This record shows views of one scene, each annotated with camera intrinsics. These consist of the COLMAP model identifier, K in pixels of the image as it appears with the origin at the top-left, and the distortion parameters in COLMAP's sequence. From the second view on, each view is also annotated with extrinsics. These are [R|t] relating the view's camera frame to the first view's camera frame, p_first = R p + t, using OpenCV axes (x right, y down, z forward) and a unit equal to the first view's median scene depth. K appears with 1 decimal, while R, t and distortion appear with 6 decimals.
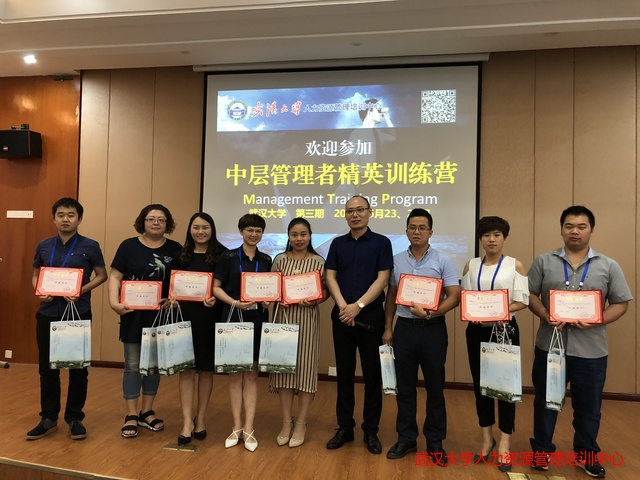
lens RADIAL K [[532.5, 0, 323.6], [0, 532.5, 244.8], [0, 0, 1]] dist [0.056058, -0.053869]
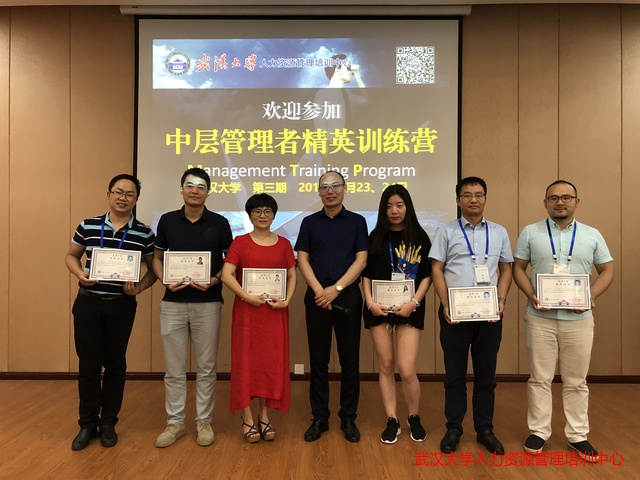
lens RADIAL K [[532.5, 0, 316.9], [0, 532.5, 237.6], [0, 0, 1]] dist [0.056058, -0.053869]
pose [[0.986977, -0.018550, 0.159786, -0.090013], [0.014548, 0.999551, 0.026176, 0.000546], [-0.160200, -0.023510, 0.986805, 0.142640]]
